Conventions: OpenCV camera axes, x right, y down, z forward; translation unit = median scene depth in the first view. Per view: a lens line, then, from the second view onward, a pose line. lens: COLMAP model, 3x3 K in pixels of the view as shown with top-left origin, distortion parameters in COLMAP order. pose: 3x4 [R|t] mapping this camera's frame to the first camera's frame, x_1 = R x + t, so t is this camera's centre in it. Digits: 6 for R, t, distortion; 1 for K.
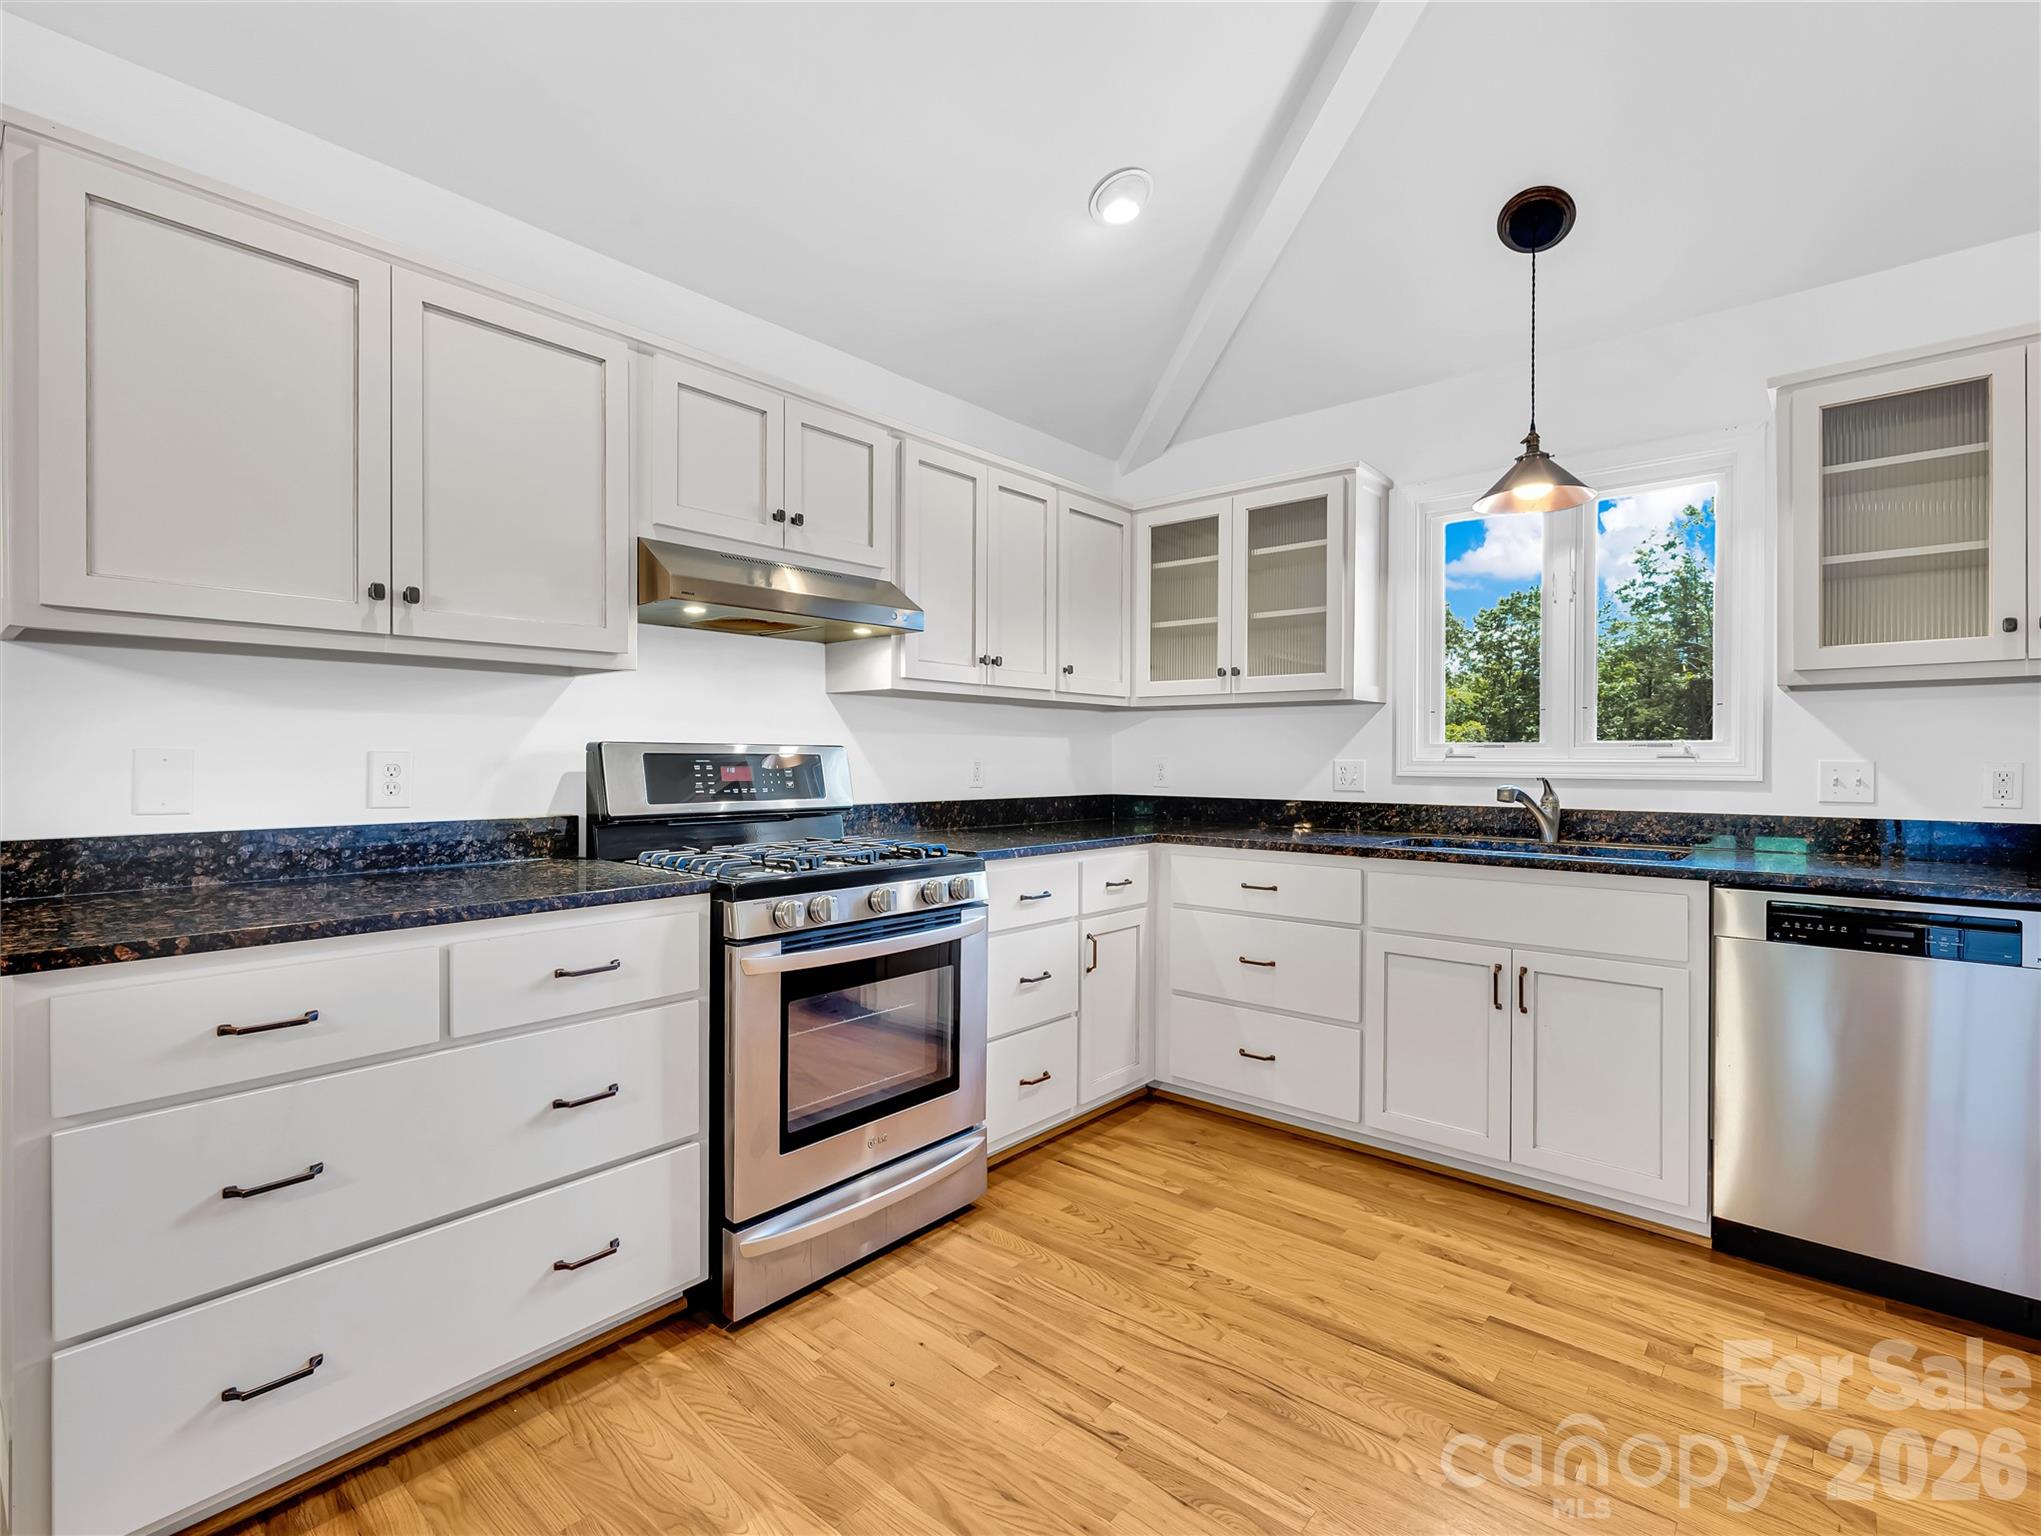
lens RADIAL K [[981.8, 0, 1014.6], [0, 981.8, 761.1], [0, 0, 1]] dist [-0.004718, -0.002343]
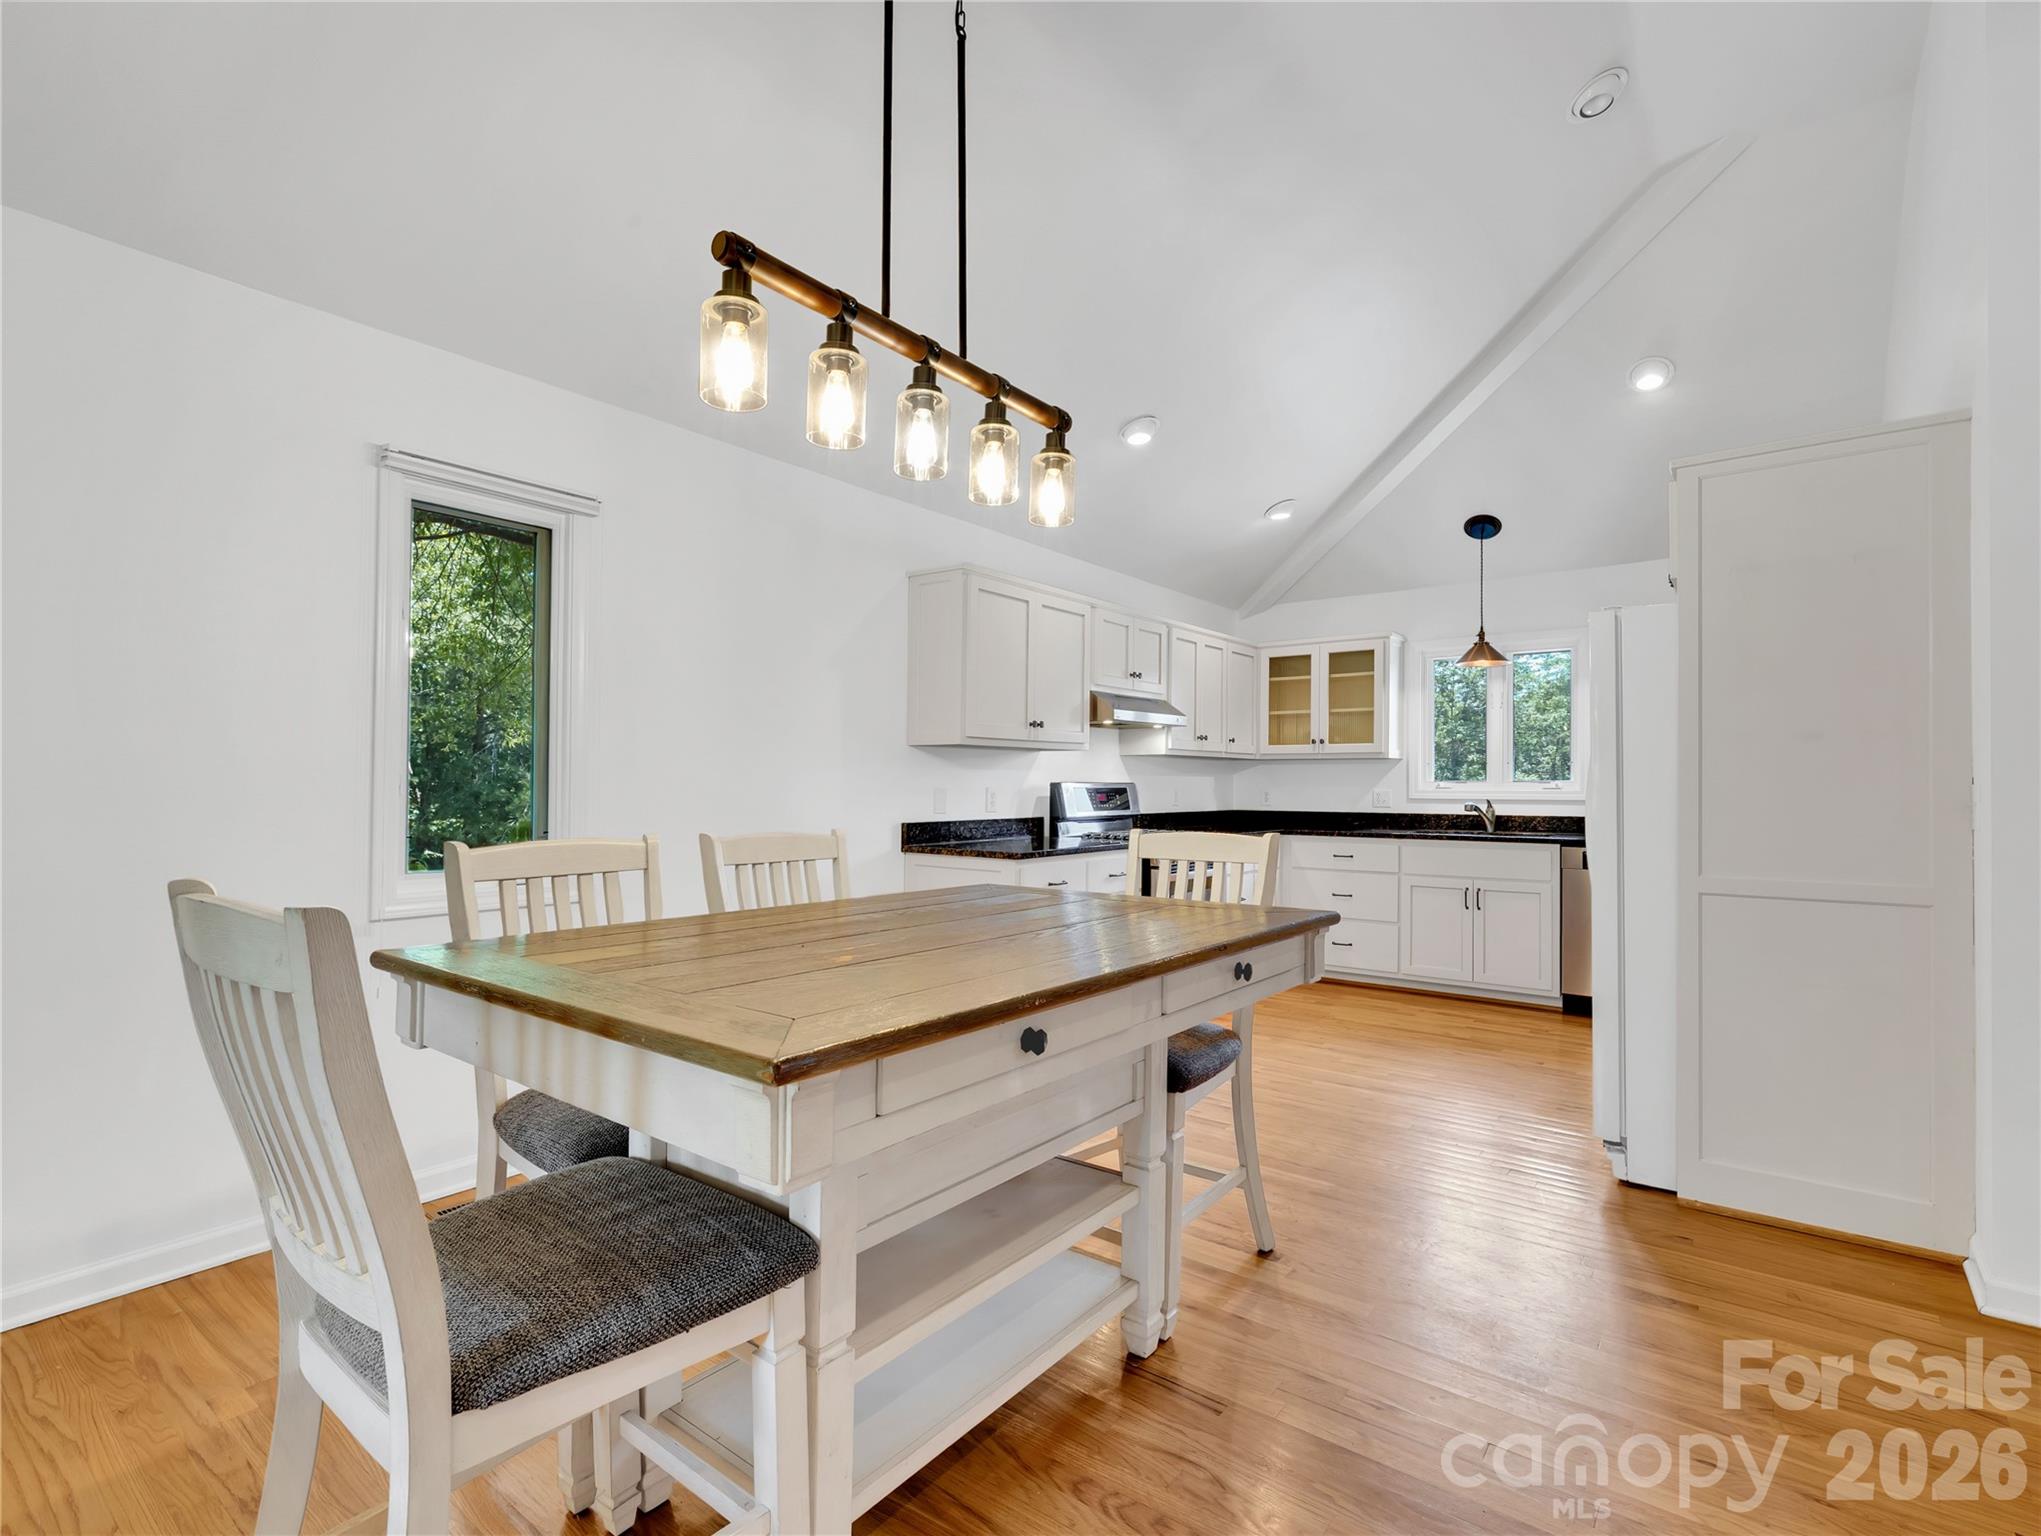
lens RADIAL K [[981.8, 0, 1018.9], [0, 981.8, 778.5], [0, 0, 1]] dist [-0.004718, -0.002343]
pose [[0.998594, 0.000042, 0.053004, -0.453959], [0.000413, 0.999963, -0.008572, -0.007518], [-0.053003, 0.008582, 0.998557, -0.825705]]
